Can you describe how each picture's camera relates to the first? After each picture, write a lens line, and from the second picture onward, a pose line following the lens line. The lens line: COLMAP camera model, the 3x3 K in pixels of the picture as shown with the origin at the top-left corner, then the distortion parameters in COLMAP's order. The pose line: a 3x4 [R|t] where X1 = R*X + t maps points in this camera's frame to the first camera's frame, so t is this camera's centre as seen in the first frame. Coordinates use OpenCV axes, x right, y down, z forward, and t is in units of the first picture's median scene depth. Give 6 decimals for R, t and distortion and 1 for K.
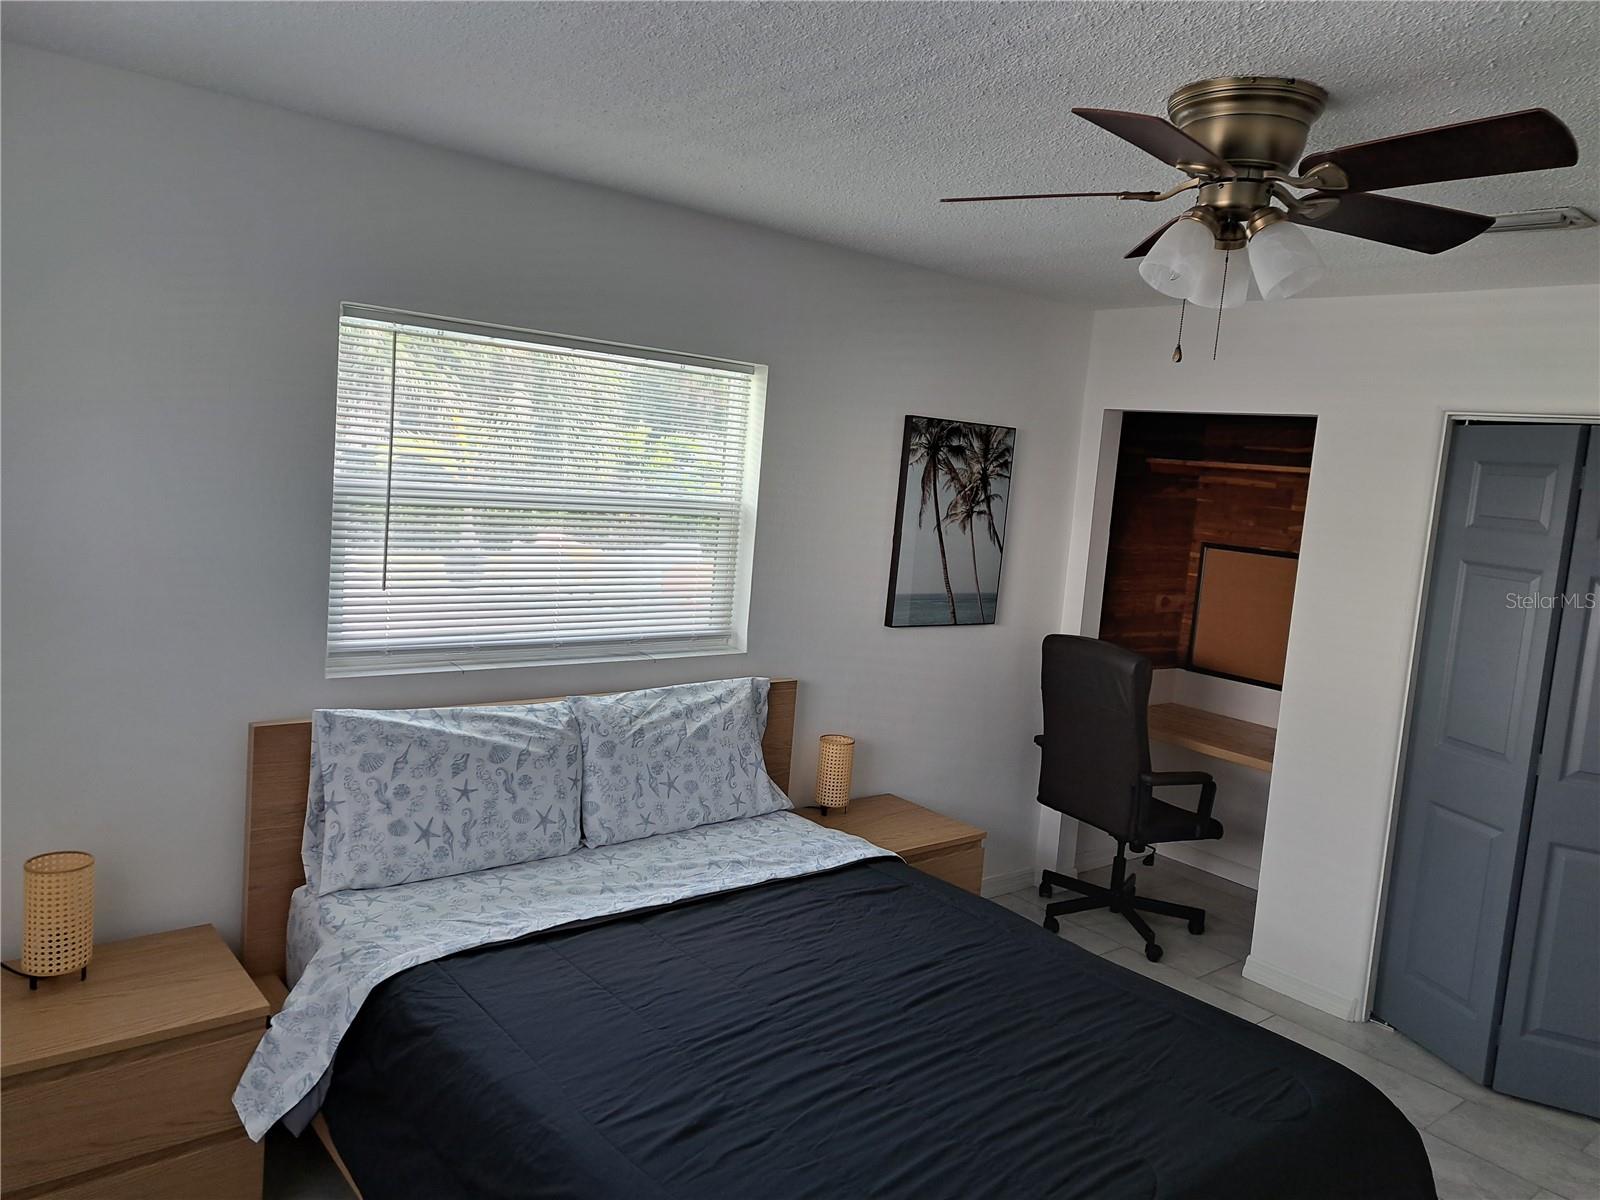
lens RADIAL K [[1124.5, 0, 798.5], [0, 1124.5, 570.8], [0, 0, 1]] dist [0.122147, -0.146903]
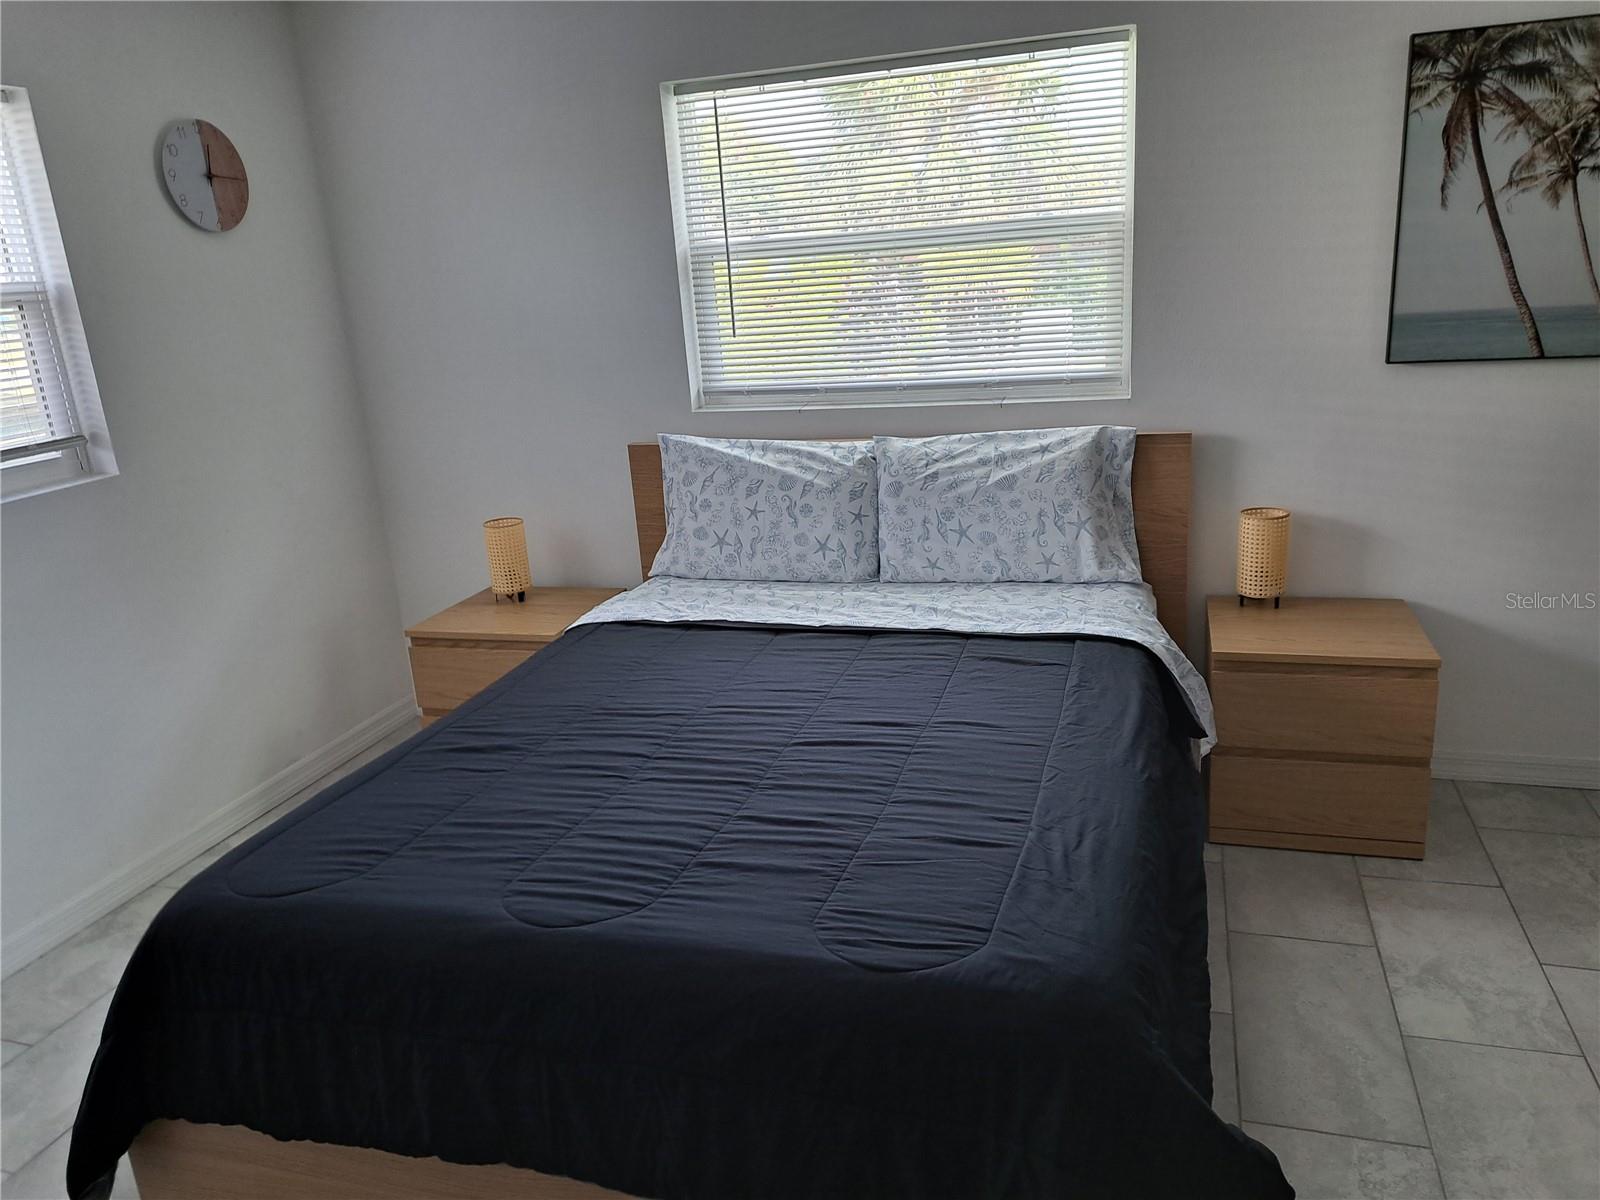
lens RADIAL K [[1144.1, 0, 819.6], [0, 1144.1, 588.6], [0, 0, 1]] dist [0.055384, -0.052193]
pose [[0.542018, 0.118816, -0.831925, 0.633414], [0.032263, 0.986283, 0.161882, 0.075358], [0.839747, -0.114583, 0.530750, 0.380640]]
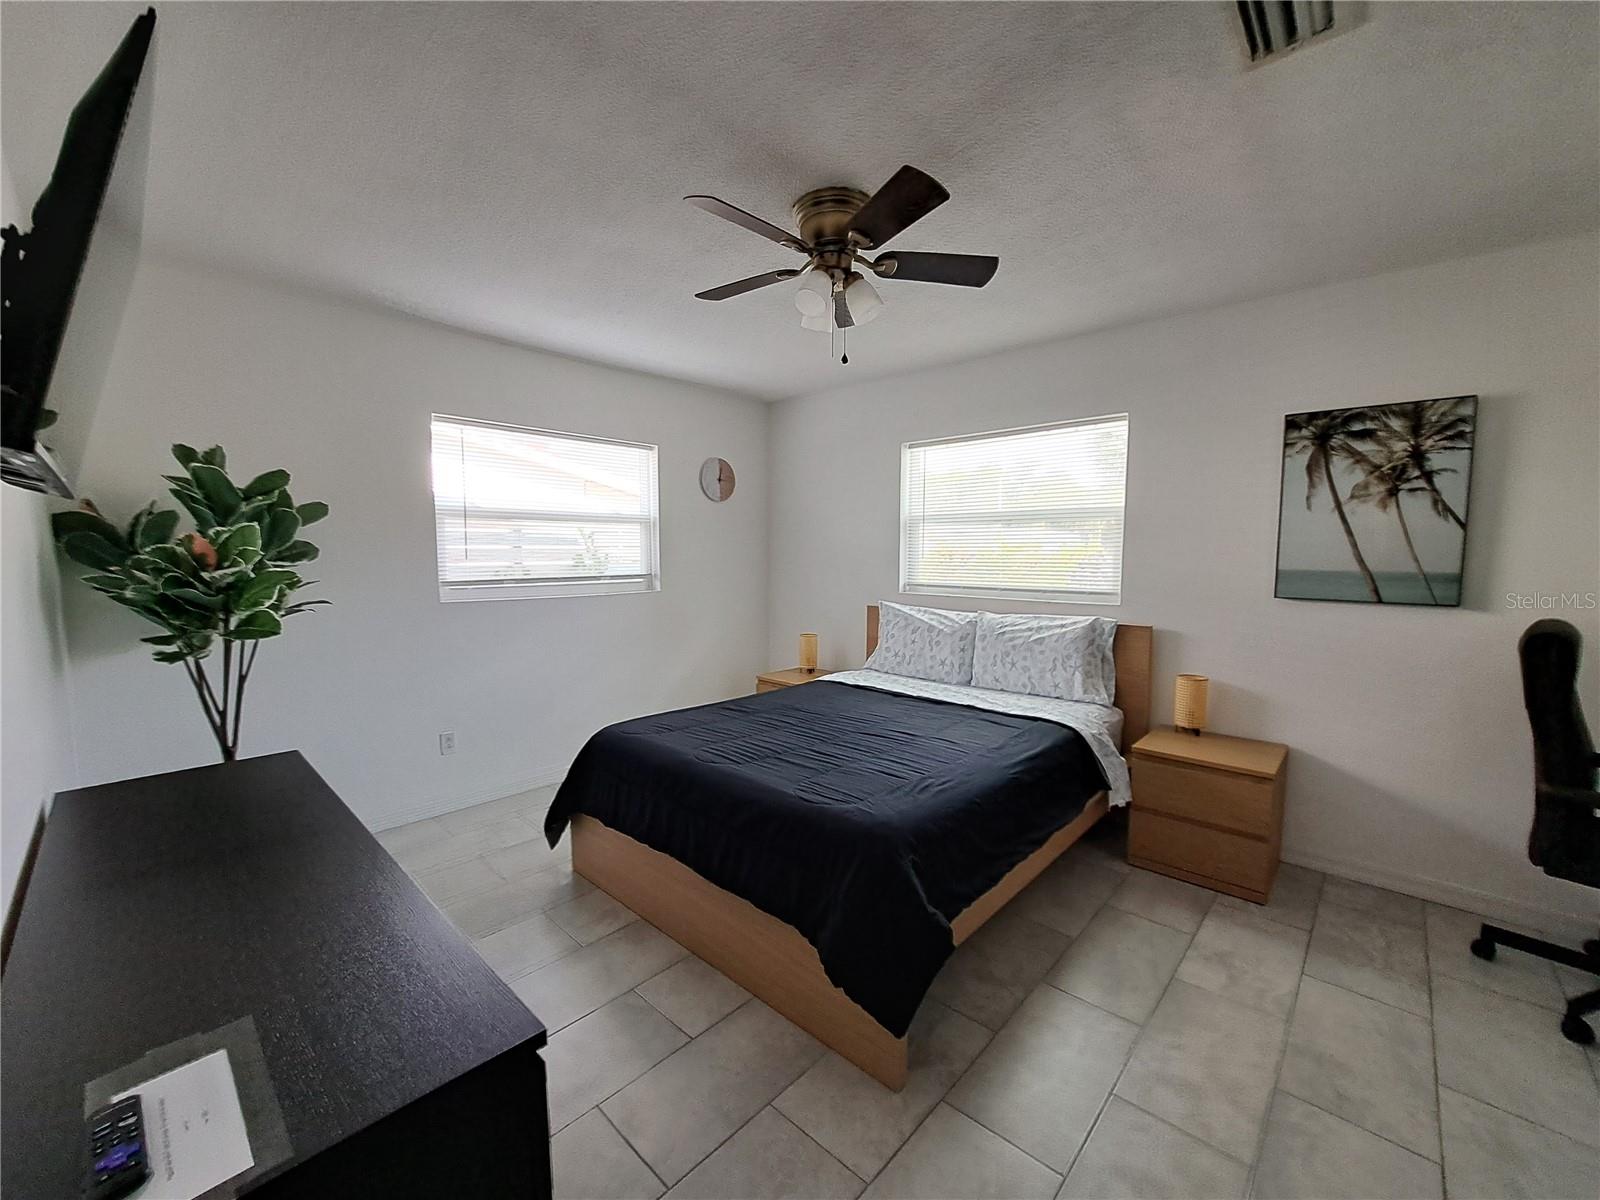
lens RADIAL K [[634.9, 0, 795.5], [0, 634.9, 603.3], [0, 0, 1]] dist [-0.022174, -0.000328]
pose [[0.118326, 0.004085, -0.992966, 0.841597], [-0.084306, 0.996422, -0.005947, 0.127783], [0.989389, 0.084416, 0.118247, 0.534419]]
